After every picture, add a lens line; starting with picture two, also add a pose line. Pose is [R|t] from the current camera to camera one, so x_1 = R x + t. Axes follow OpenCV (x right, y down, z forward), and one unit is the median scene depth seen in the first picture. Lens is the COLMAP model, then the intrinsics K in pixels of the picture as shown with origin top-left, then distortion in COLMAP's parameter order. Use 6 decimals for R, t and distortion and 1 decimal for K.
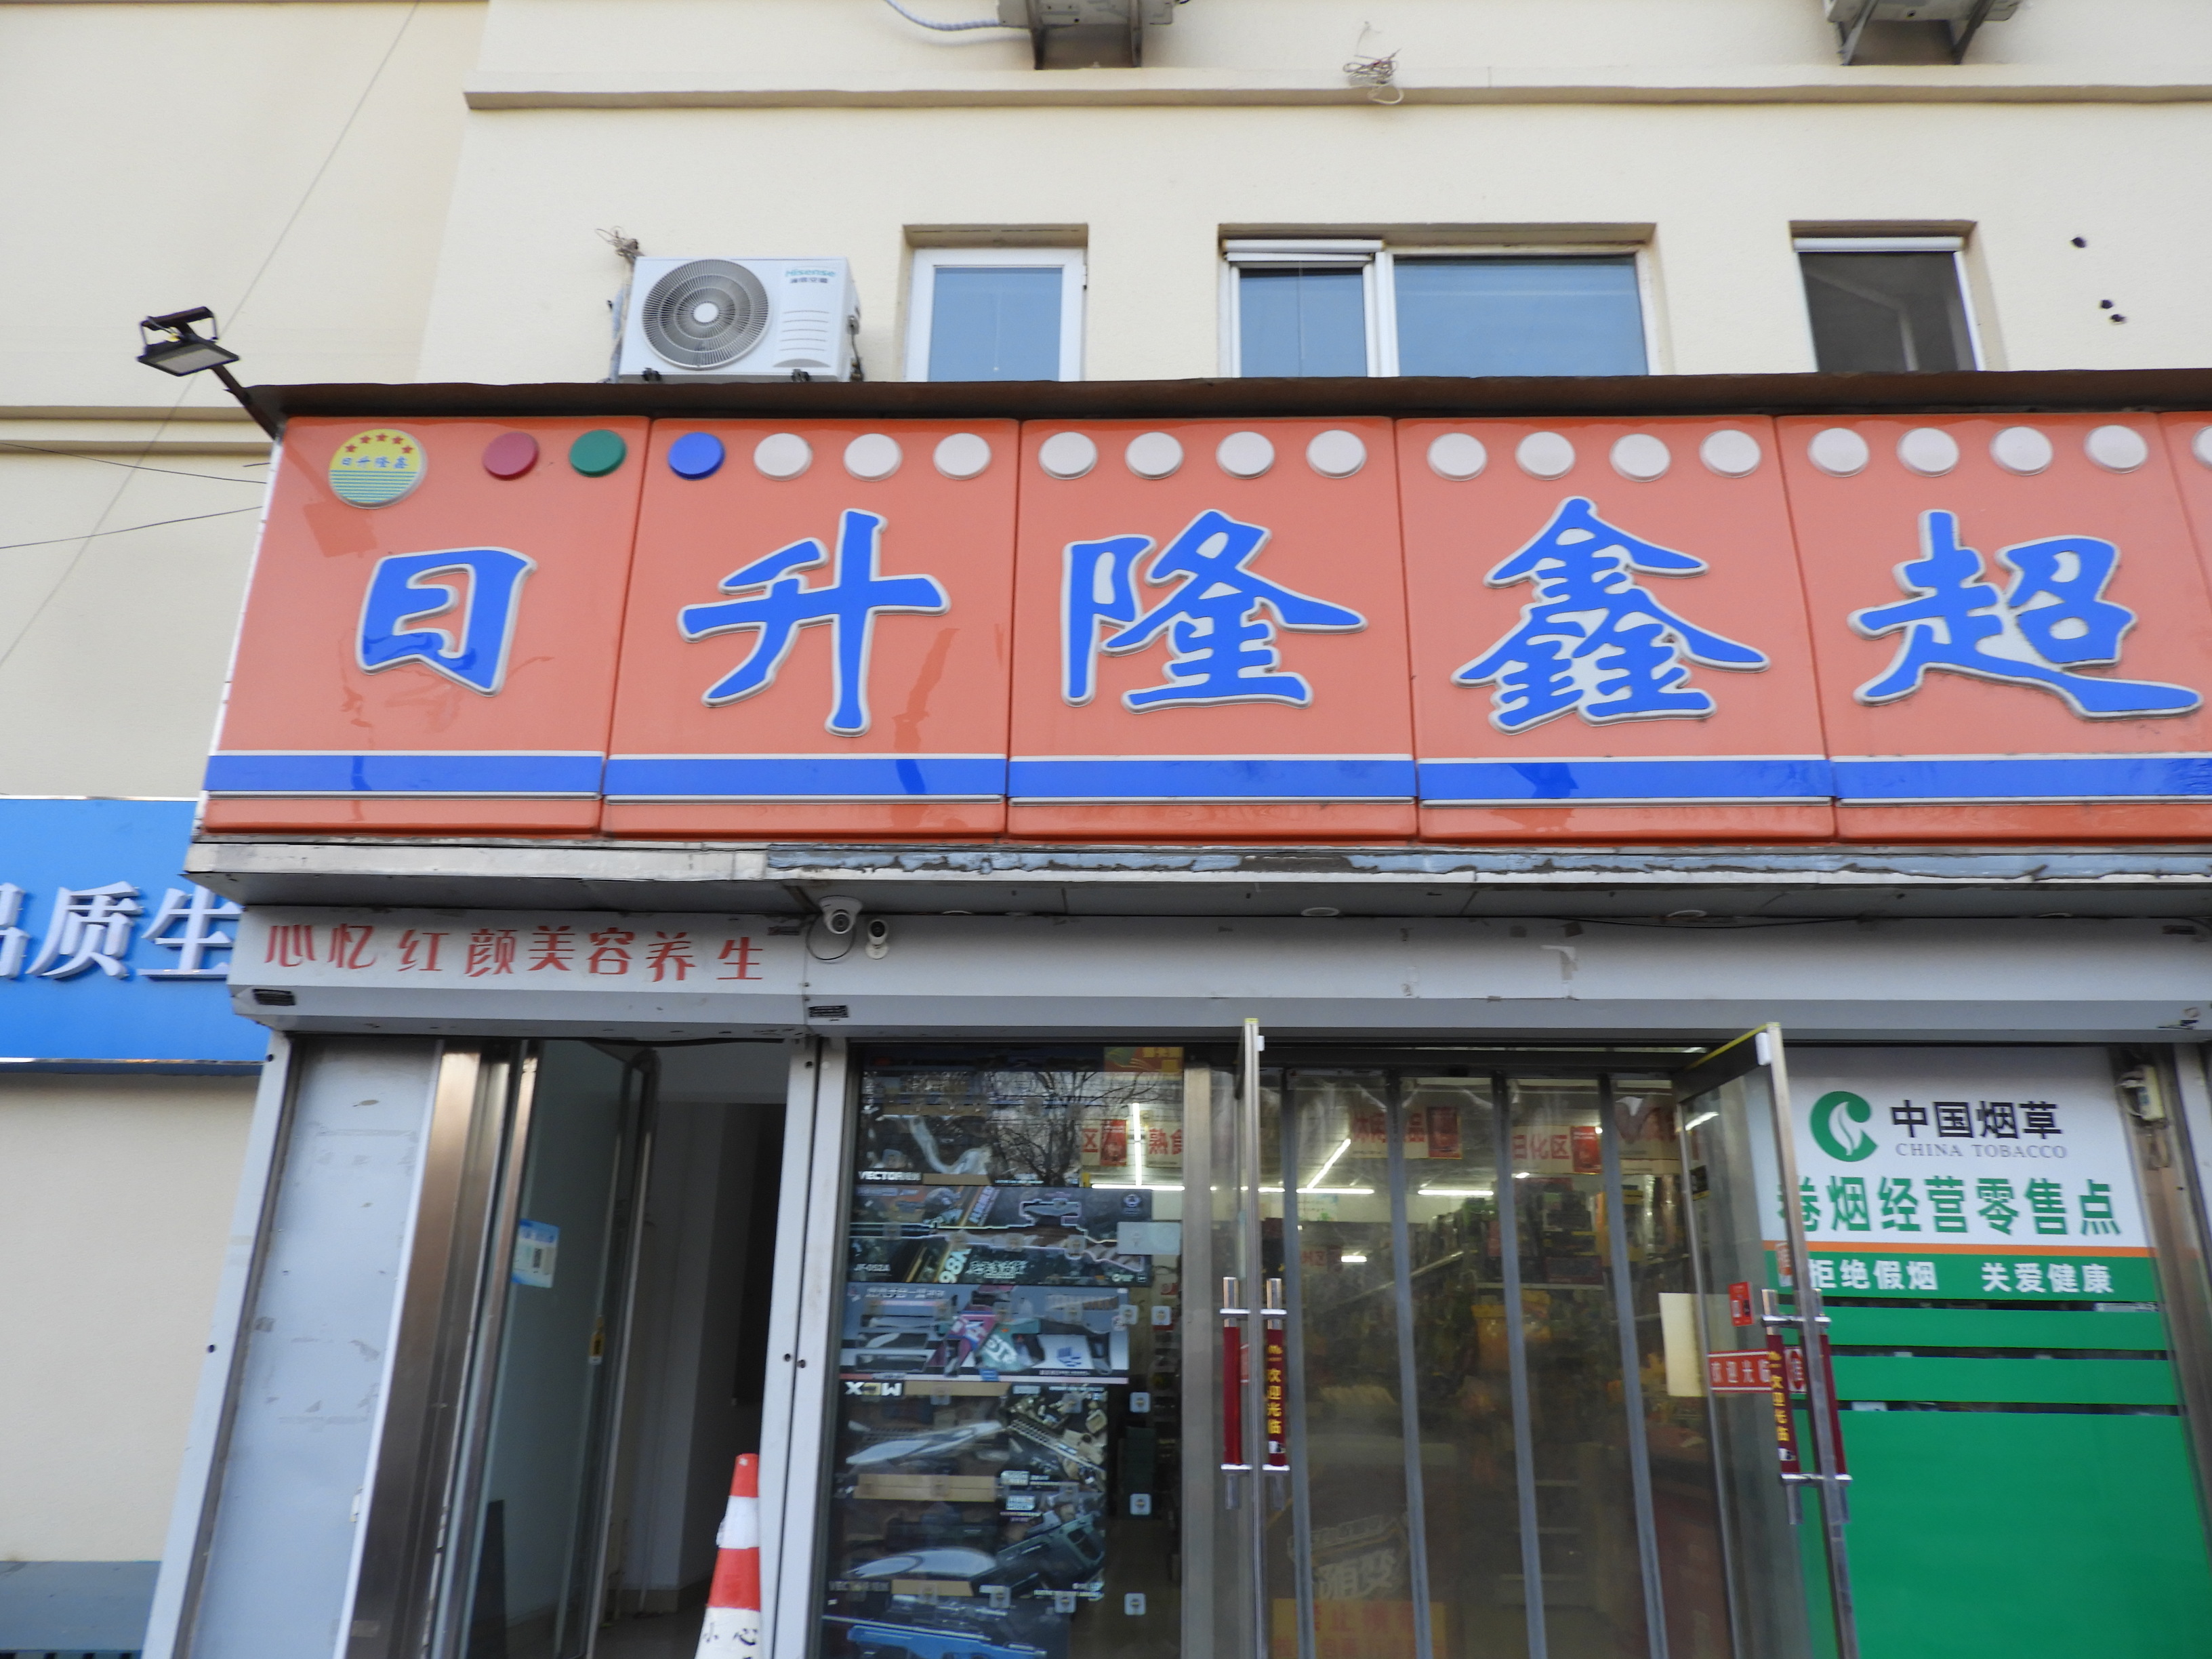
lens RADIAL K [[1560.5, 0, 1107.9], [0, 1560.5, 834.9], [0, 0, 1]] dist [0.006188, -0.006509]
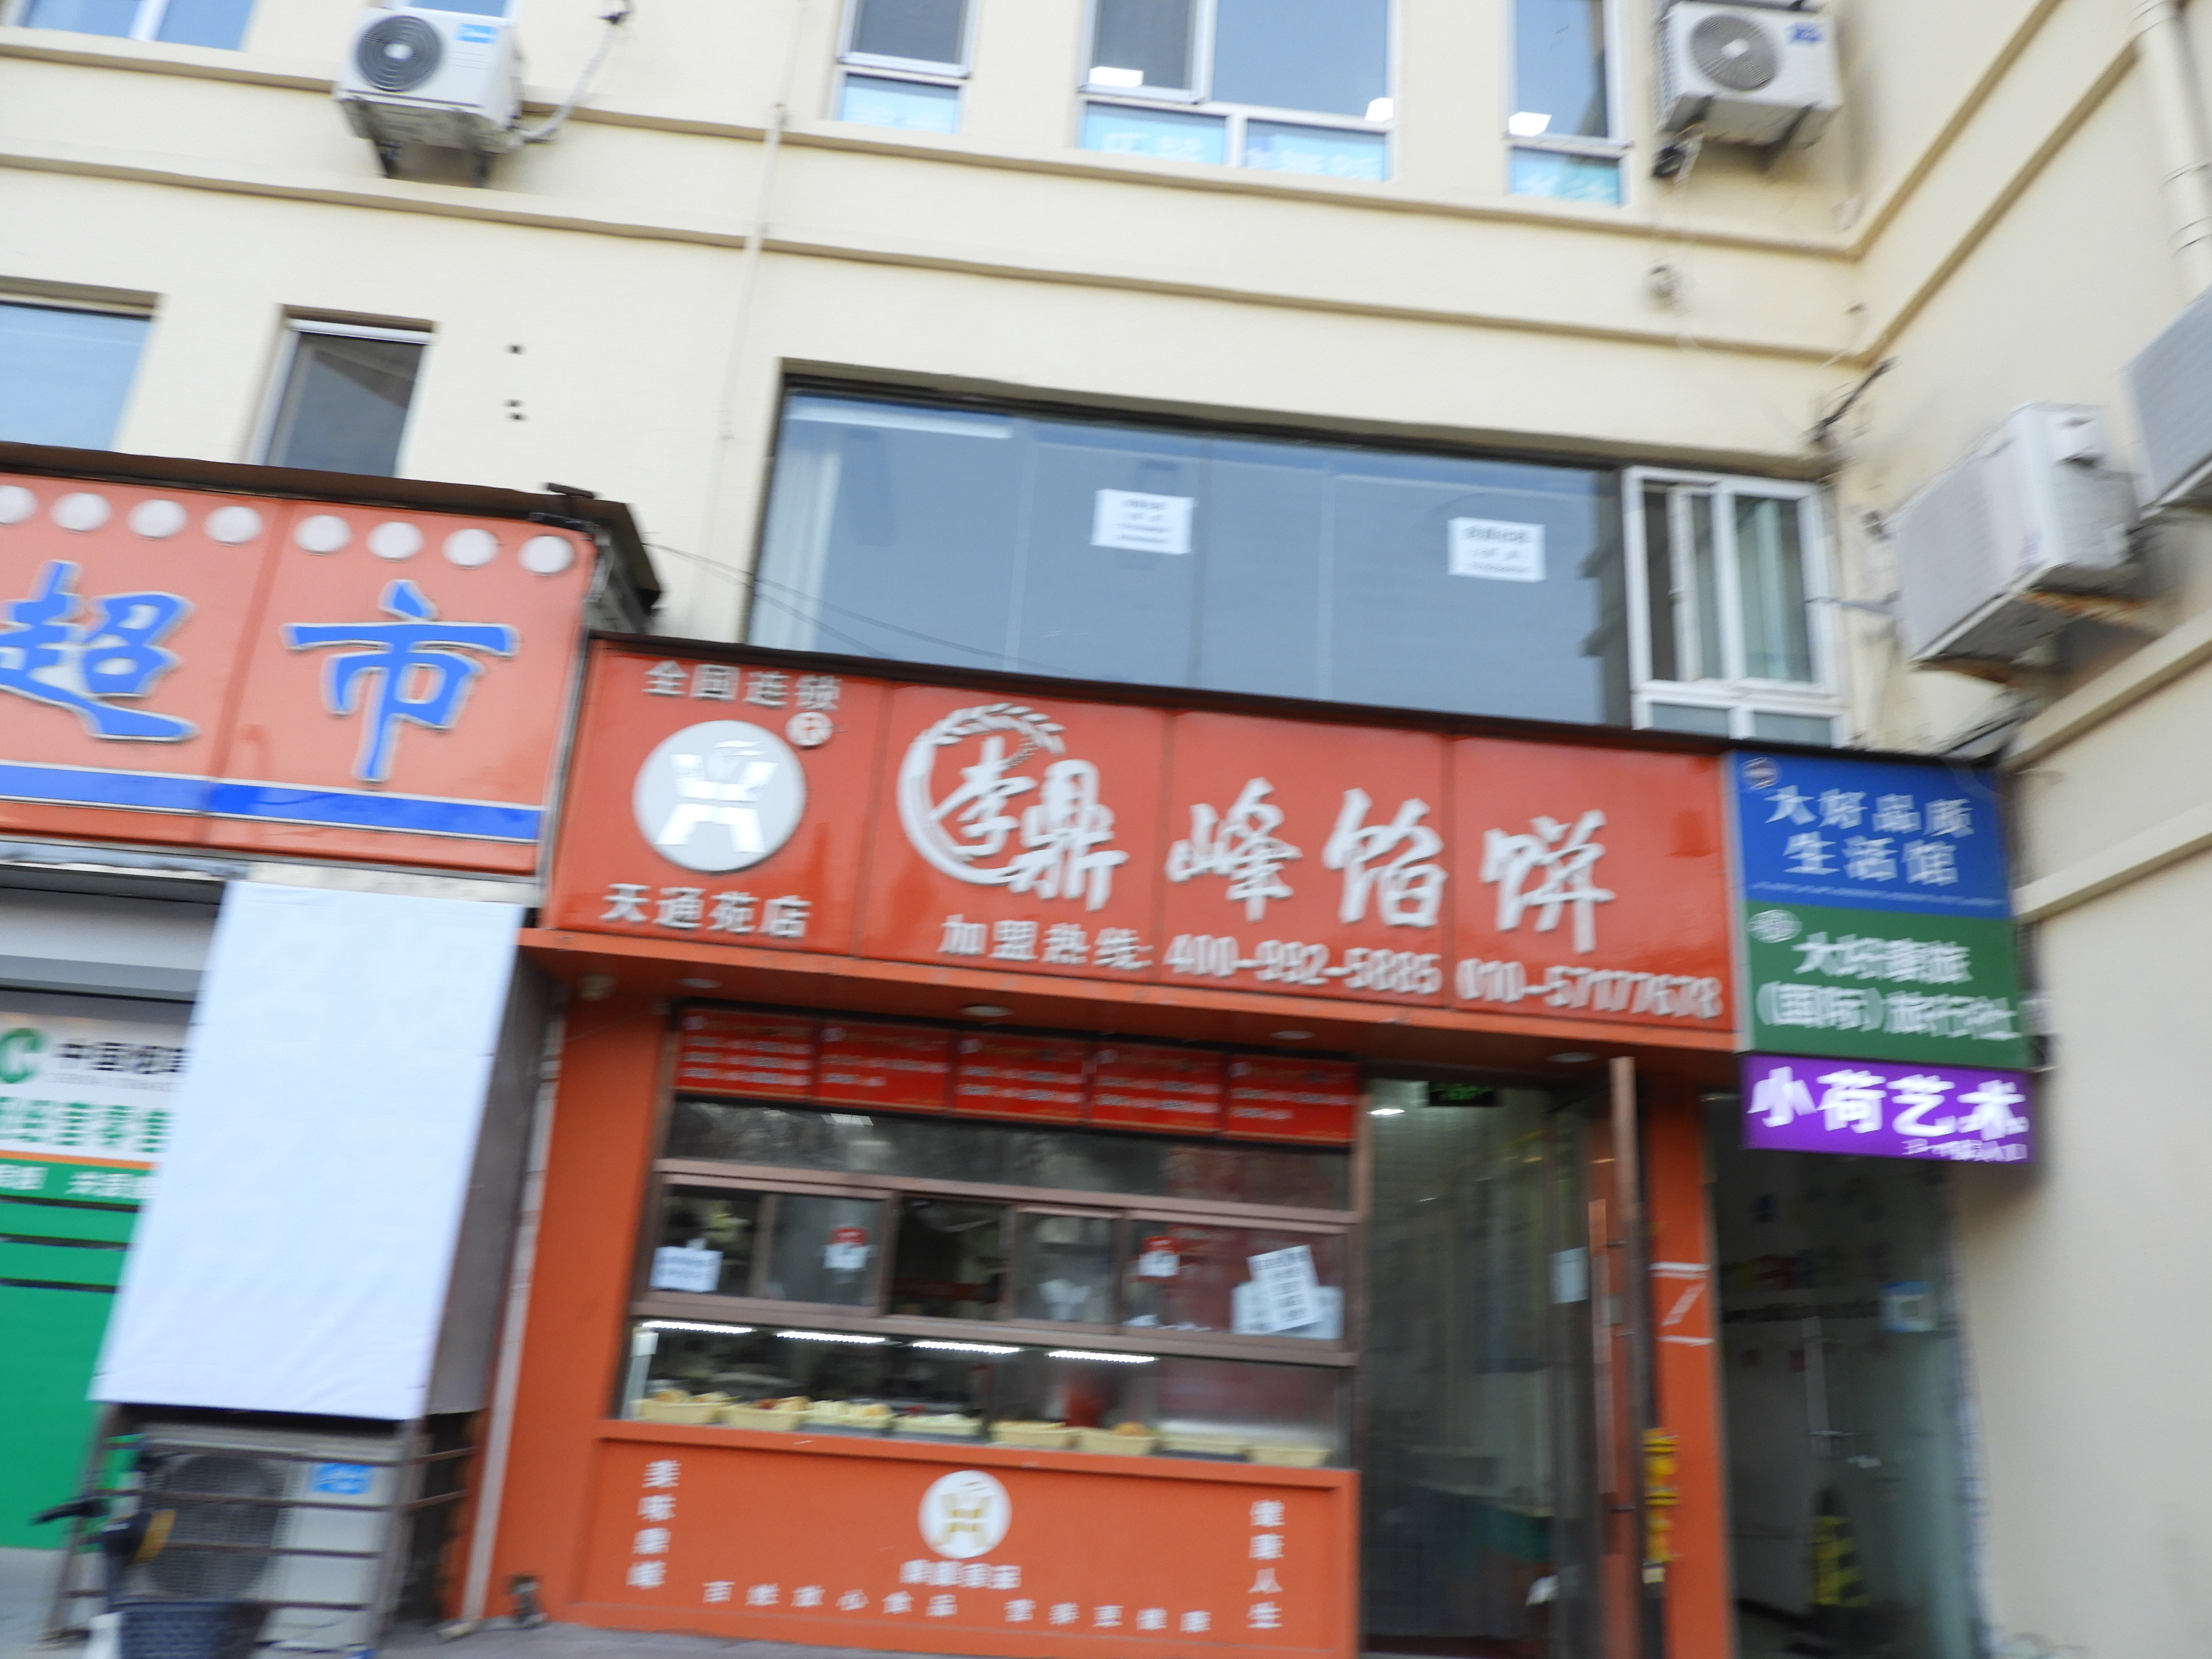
lens RADIAL K [[1560.5, 0, 1107.9], [0, 1560.5, 834.9], [0, 0, 1]] dist [0.006188, -0.006509]
pose [[0.993487, 0.086252, 0.074453, 1.322964], [-0.087577, 0.996049, 0.014707, -0.085770], [-0.072890, -0.021131, 0.997116, -0.305951]]
